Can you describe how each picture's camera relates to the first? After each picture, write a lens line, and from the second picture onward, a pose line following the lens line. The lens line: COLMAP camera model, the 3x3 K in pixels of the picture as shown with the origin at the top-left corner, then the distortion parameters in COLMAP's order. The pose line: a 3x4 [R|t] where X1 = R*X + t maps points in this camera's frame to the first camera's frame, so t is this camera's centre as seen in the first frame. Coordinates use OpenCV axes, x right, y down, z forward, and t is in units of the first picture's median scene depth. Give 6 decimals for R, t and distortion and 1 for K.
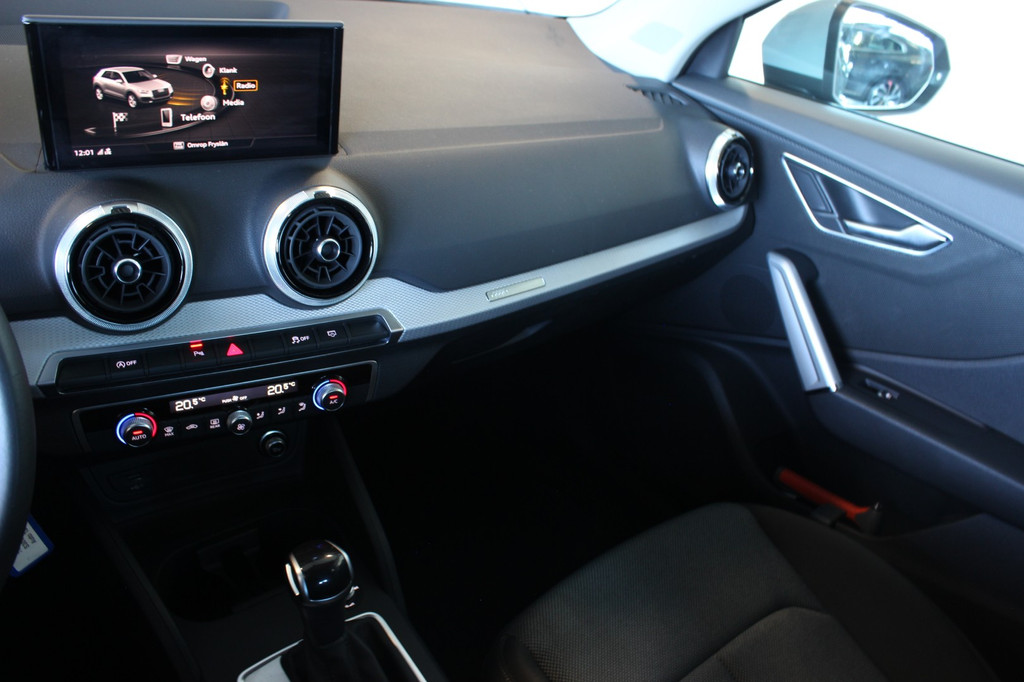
lens RADIAL K [[847.8, 0, 527.9], [0, 847.8, 347.3], [0, 0, 1]] dist [-0.164388, 0.123848]
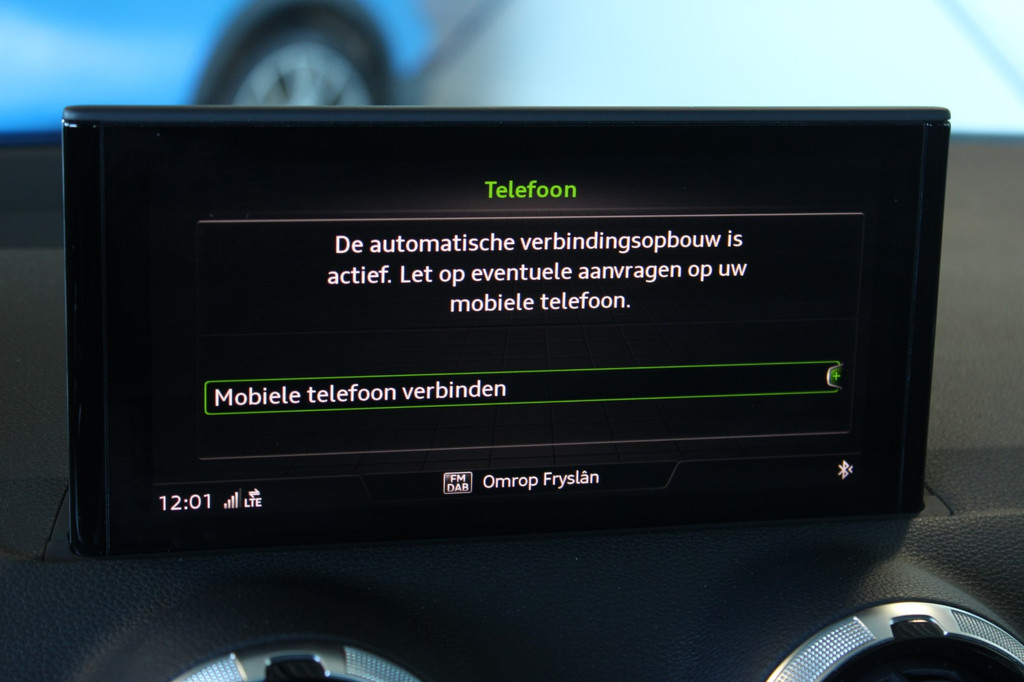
lens RADIAL K [[2039.4, 0, 509.5], [0, 2039.4, 337.7], [0, 0, 1]] dist [0.036504, 0.000000]
pose [[0.958813, -0.065717, -0.276330, -0.173767], [-0.036894, 0.935809, -0.350572, -0.014584], [0.281630, 0.346328, 0.894841, 0.251504]]
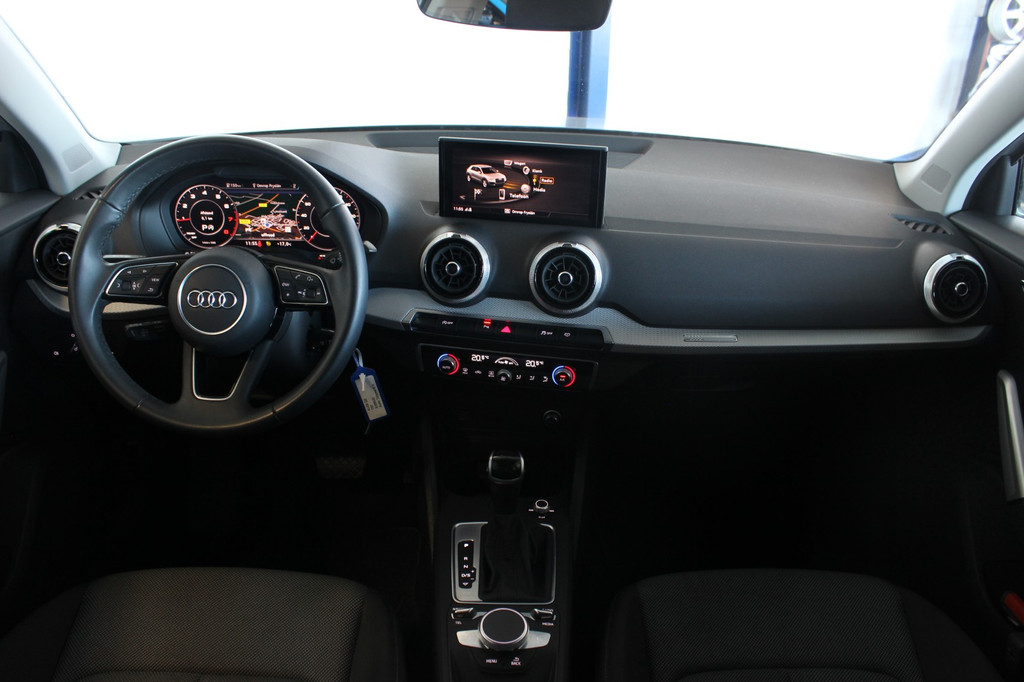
lens RADIAL K [[847.8, 0, 515.6], [0, 847.8, 348.7], [0, 0, 1]] dist [-0.164388, 0.123848]
pose [[0.759248, 0.150506, -0.633159, 0.763311], [-0.260939, 0.961667, -0.084309, 0.181878], [0.596199, 0.229228, 0.769417, -0.306512]]
